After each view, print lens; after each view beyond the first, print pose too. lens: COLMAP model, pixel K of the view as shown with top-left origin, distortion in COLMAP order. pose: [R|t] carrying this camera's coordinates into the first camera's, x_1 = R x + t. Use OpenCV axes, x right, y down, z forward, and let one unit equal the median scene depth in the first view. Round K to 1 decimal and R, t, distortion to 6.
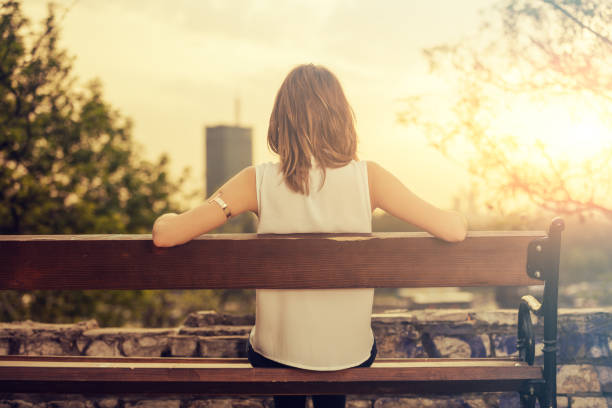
lens RADIAL K [[1362.7, 0, 306.0], [0, 1362.7, 204.0], [0, 0, 1]] dist [-0.217582, 0.134854]
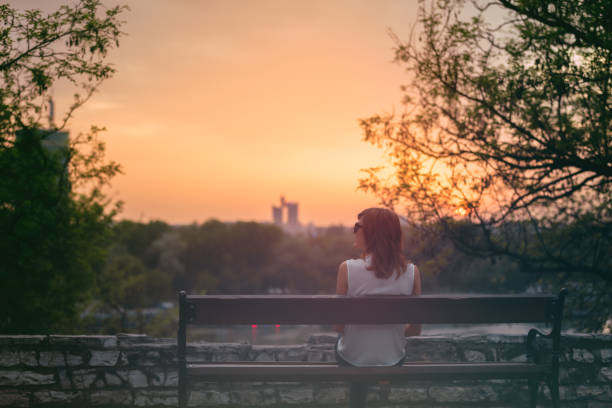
lens RADIAL K [[1546.6, 0, 306.6], [0, 1546.6, 178.2], [0, 0, 1]] dist [-0.121176, -0.684913]
pose [[0.988151, 0.016965, 0.152547, -0.387108], [-0.014382, 0.999734, -0.018019, -0.076186], [-0.152812, 0.015612, 0.988132, -0.844287]]
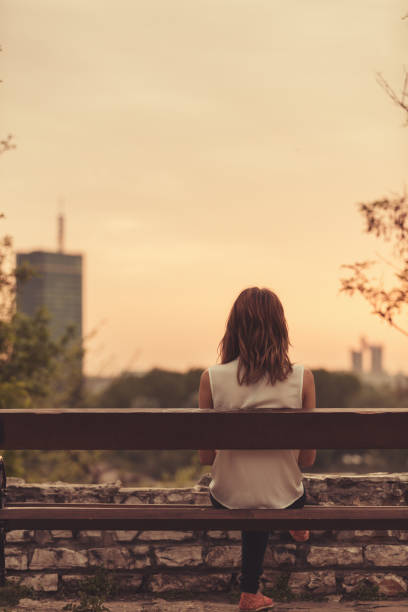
lens RADIAL K [[1987.4, 0, 204.0], [0, 1987.4, 306.0], [0, 0, 1]] dist [0.058365, -1.026863]
pose [[0.999162, 0.008411, 0.040056, -0.161808], [-0.007405, 0.999655, -0.025219, -0.022561], [-0.040254, 0.024901, 0.998879, -0.747906]]
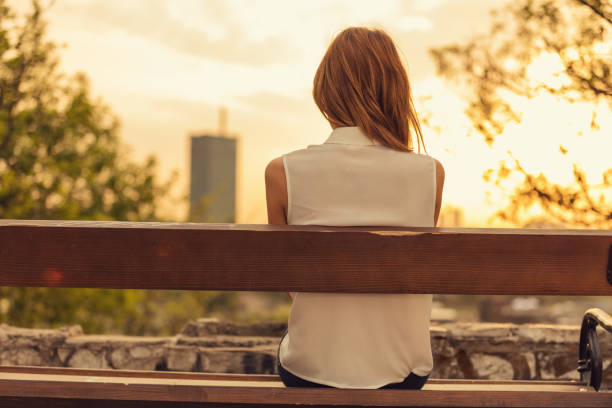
lens RADIAL K [[1362.7, 0, 306.0], [0, 1362.7, 204.0], [0, 0, 1]] dist [-0.217582, 0.134854]
pose [[0.999574, 0.025804, 0.013672, -0.025283], [-0.025662, 0.999616, -0.010482, 0.013362], [-0.013938, 0.010127, 0.999852, 0.133171]]
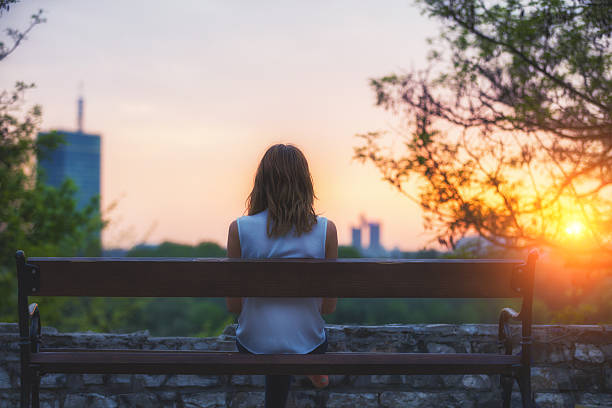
lens RADIAL K [[1850.6, 0, 295.9], [0, 1850.6, 203.7], [0, 0, 1]] dist [-0.030384, -0.102731]
pose [[0.996220, 0.015874, 0.085408, -0.176532], [-0.014433, 0.999743, -0.017462, -0.001051], [-0.085663, 0.016163, 0.996193, -0.710510]]
